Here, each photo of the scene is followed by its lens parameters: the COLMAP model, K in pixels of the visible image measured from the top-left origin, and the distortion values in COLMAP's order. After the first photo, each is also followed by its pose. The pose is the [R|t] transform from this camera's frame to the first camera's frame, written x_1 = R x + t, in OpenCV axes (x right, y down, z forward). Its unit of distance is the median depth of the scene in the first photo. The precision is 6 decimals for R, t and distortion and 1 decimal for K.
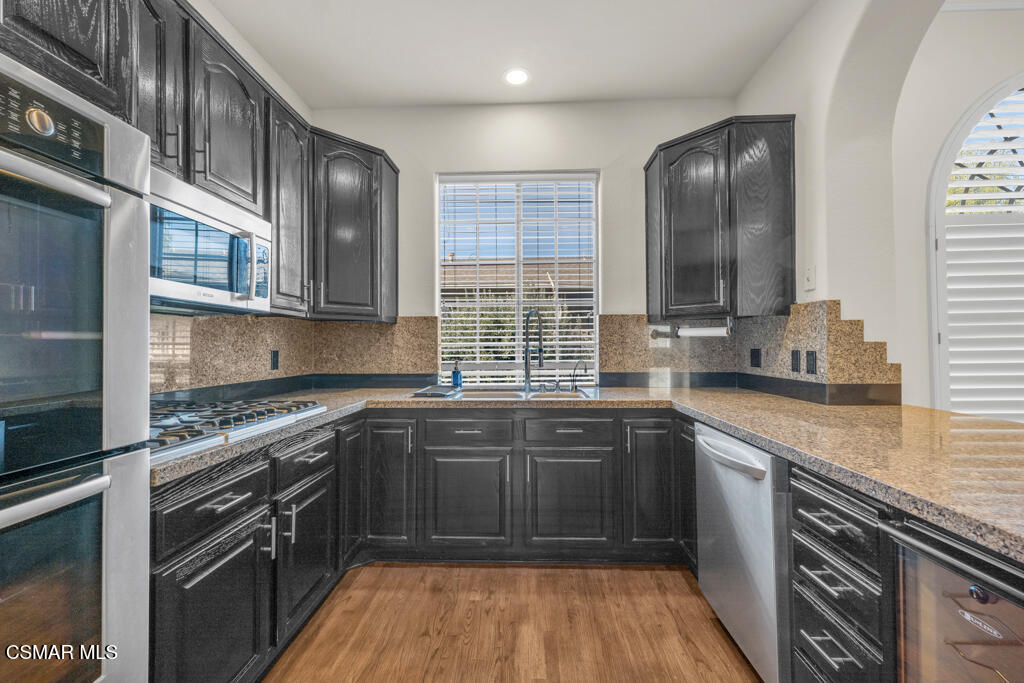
lens RADIAL K [[420.6, 0, 509.6], [0, 420.6, 340.8], [0, 0, 1]] dist [0.003573, -0.000654]
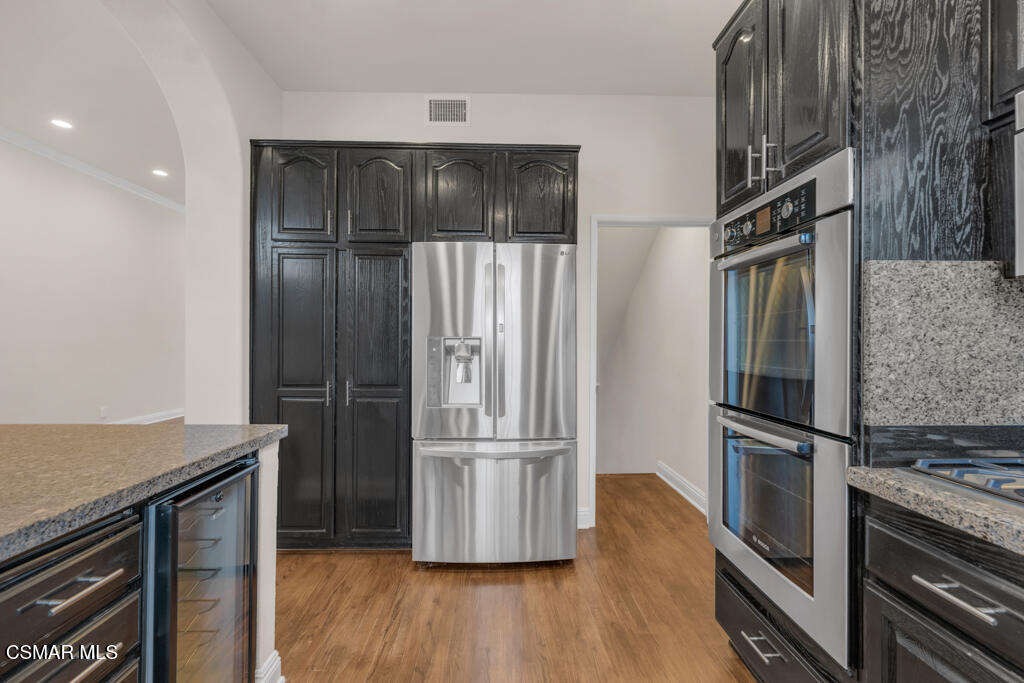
lens RADIAL K [[420.6, 0, 511.4], [0, 420.6, 341.7], [0, 0, 1]] dist [0.003573, -0.000654]
pose [[-0.997992, 0.001014, -0.063338, 0.022621], [0.001655, 0.999948, -0.010068, 0.003446], [0.063324, -0.010153, -0.997941, 0.867640]]
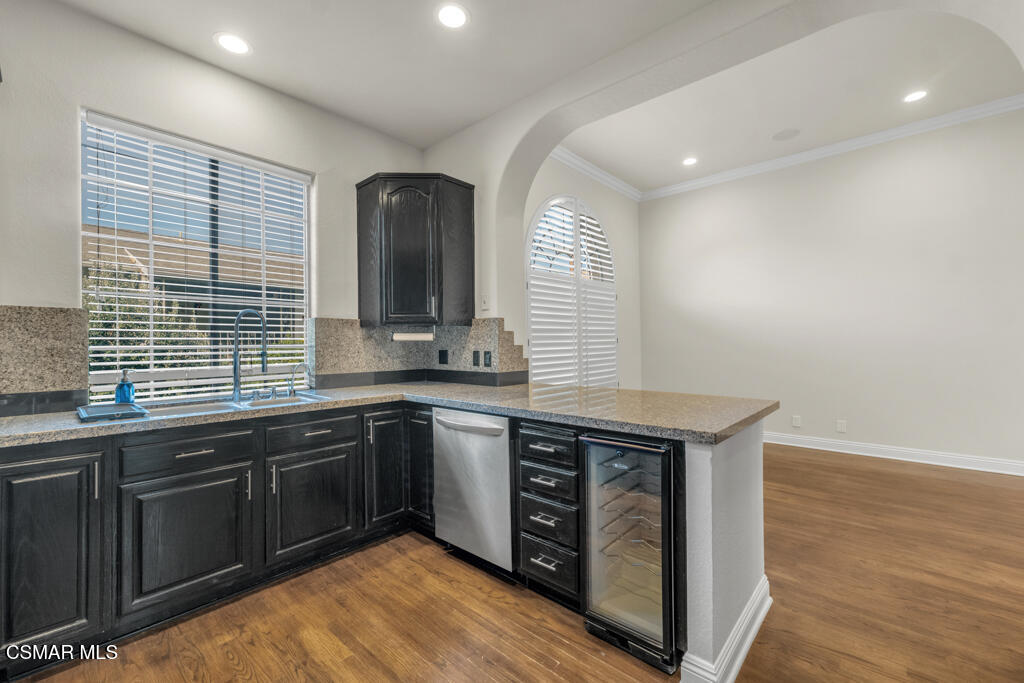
lens RADIAL K [[414.9, 0, 513.6], [0, 414.9, 342.8], [0, 0, 1]] dist [0.001281, -0.000512]
pose [[0.645395, 0.004703, 0.763835, -0.316377], [-0.001942, 0.999988, -0.004517, 0.001427], [-0.763847, 0.001432, 0.645396, -0.005878]]
